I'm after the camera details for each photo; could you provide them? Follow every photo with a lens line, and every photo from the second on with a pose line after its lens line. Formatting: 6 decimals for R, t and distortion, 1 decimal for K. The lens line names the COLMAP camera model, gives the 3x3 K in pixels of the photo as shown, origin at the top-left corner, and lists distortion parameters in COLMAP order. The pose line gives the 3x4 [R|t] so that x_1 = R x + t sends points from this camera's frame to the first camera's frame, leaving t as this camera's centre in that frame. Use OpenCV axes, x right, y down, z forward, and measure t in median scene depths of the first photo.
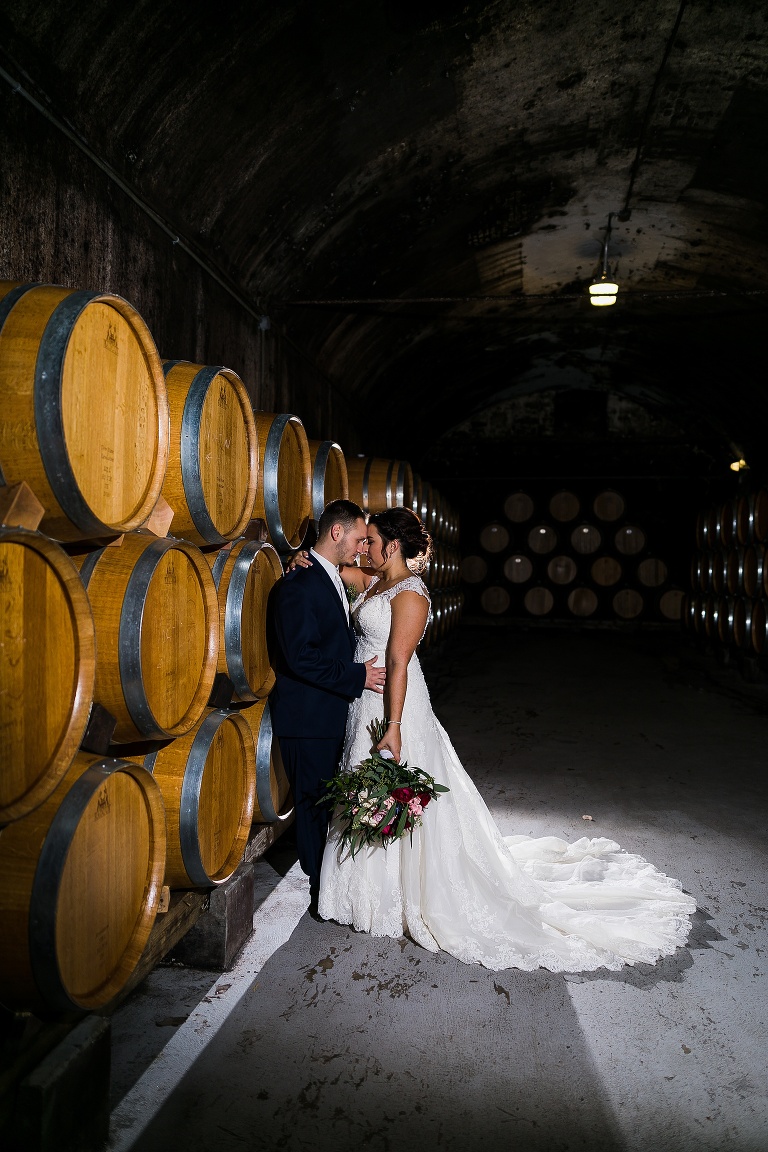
lens RADIAL K [[849.8, 0, 384.3], [0, 849.8, 575.1], [0, 0, 1]] dist [0.004374, 0.001176]
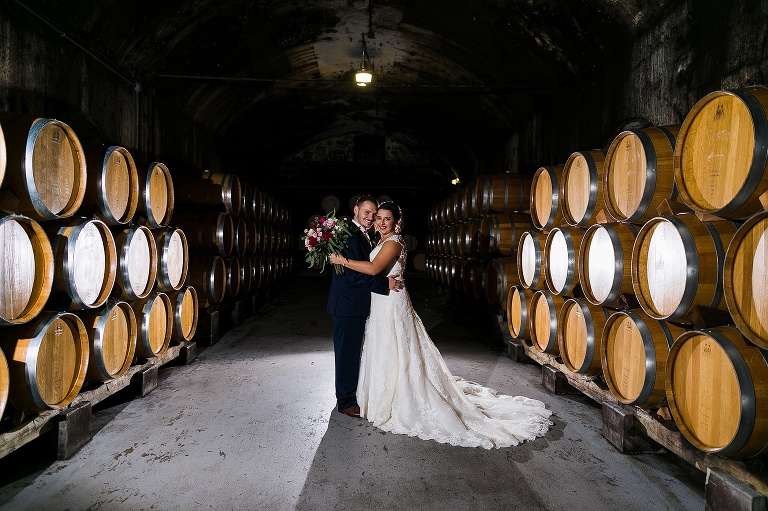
lens RADIAL K [[535.7, 0, 383.9], [0, 535.7, 255.5], [0, 0, 1]] dist [0.007574, 0.004978]
pose [[0.978149, -0.011370, 0.207592, 0.071495], [0.008481, 0.999855, 0.014799, 0.008560], [-0.207730, -0.012715, 0.978104, -0.071123]]
